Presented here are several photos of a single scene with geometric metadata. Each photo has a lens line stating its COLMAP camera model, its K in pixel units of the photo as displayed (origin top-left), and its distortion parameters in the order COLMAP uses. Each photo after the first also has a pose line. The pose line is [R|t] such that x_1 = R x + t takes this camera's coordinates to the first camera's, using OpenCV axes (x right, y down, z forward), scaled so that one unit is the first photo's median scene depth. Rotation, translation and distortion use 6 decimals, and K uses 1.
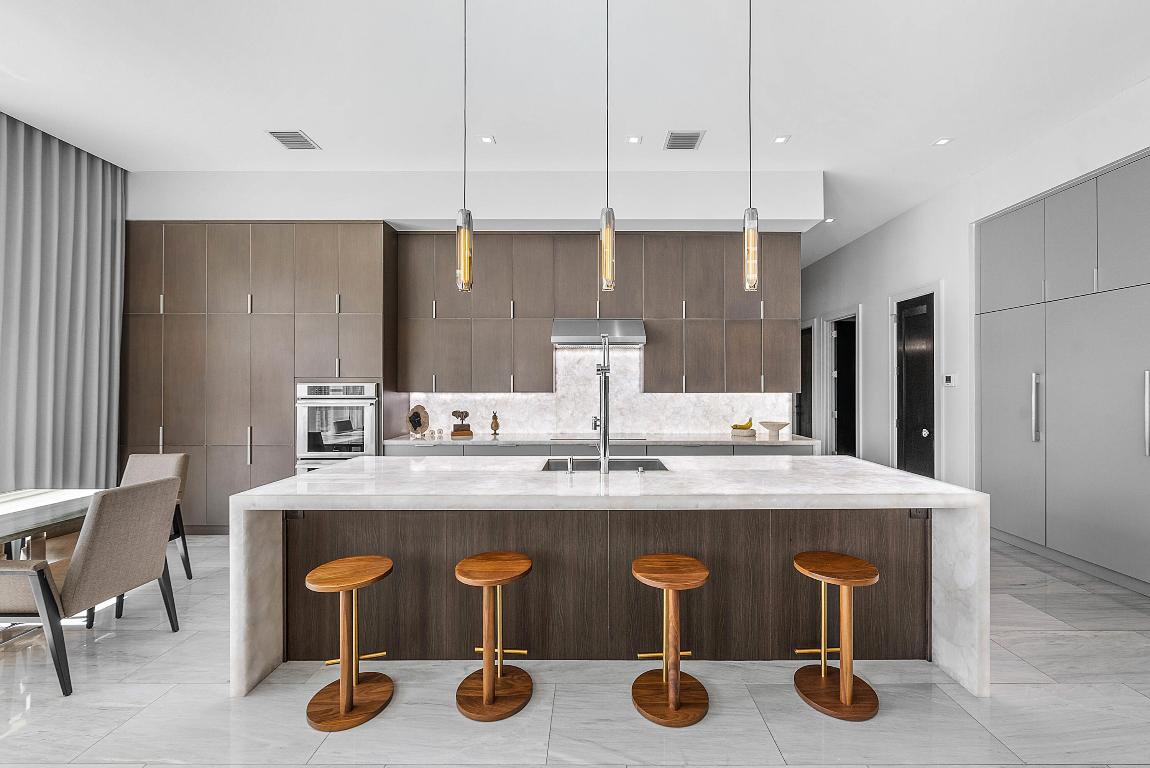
lens RADIAL K [[438.8, 0, 581.2], [0, 438.8, 389.0], [0, 0, 1]] dist [-0.004483, 0.000046]
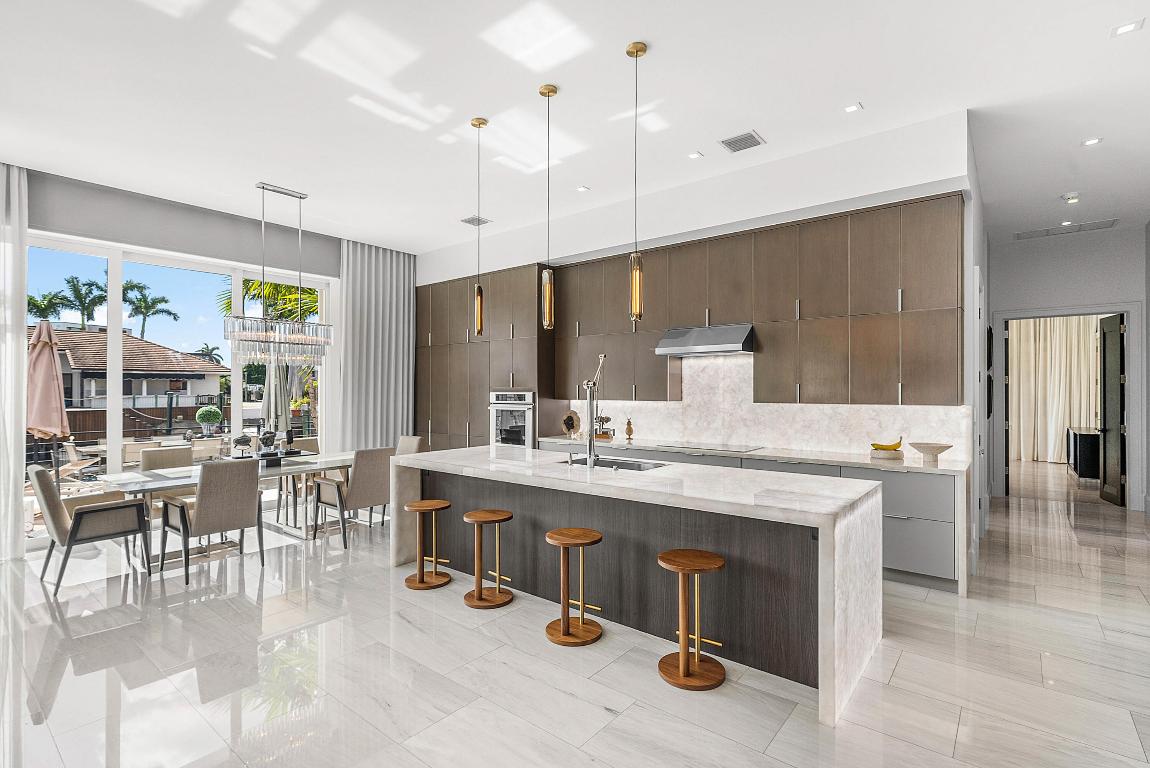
lens RADIAL K [[558.2, 0, 580.6], [0, 558.2, 390.1], [0, 0, 1]] dist [0.004685, -0.001119]
pose [[0.773606, 0.001607, -0.633665, 0.611037], [-0.001498, 0.999999, 0.000707, -0.019040], [0.633665, 0.000403, 0.773607, -0.148479]]
